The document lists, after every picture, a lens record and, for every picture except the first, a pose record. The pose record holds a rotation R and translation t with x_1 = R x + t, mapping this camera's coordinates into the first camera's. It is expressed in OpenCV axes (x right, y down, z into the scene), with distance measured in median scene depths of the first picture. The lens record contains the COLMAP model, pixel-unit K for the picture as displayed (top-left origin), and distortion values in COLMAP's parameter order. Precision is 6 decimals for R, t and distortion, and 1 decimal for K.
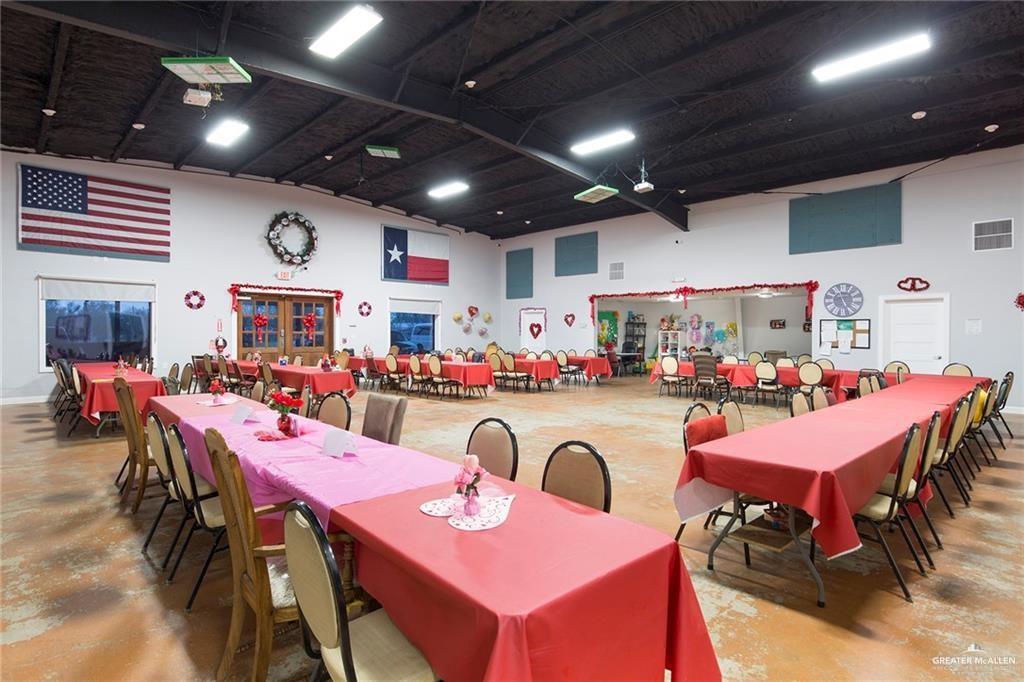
lens RADIAL K [[529.2, 0, 510.6], [0, 529.2, 337.8], [0, 0, 1]] dist [0.000398, -0.000230]
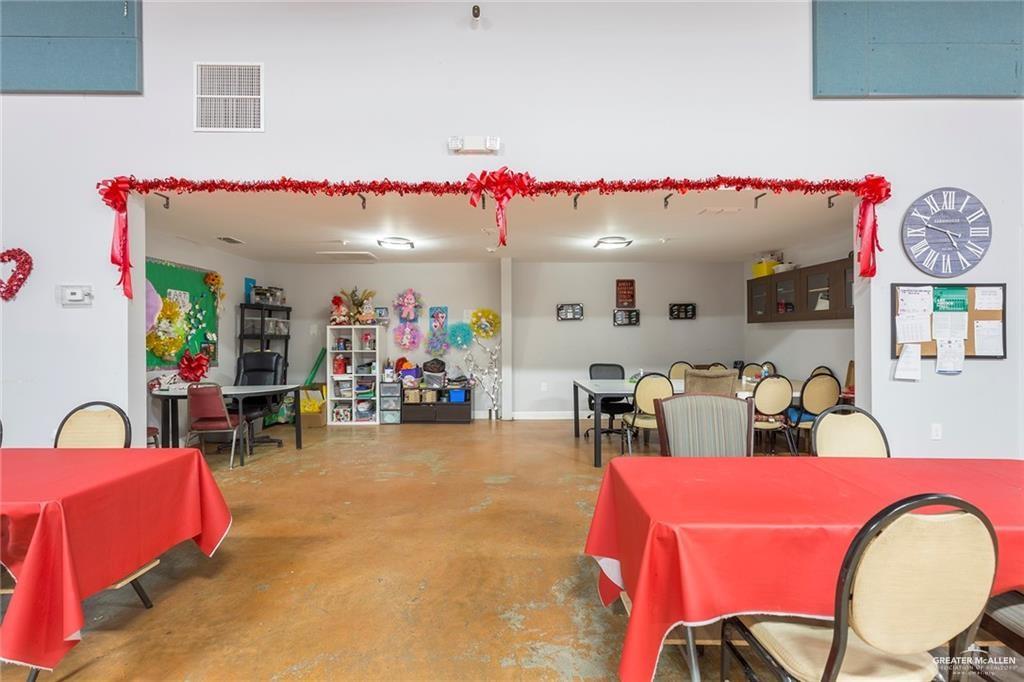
lens RADIAL K [[457.3, 0, 506.0], [0, 457.3, 336.1], [0, 0, 1]] dist [-0.000538, -0.000062]
pose [[0.692206, -0.007167, 0.721664, 0.110833], [0.014747, 0.999882, -0.004215, -0.000326], [-0.721549, 0.013560, 0.692230, 0.635150]]
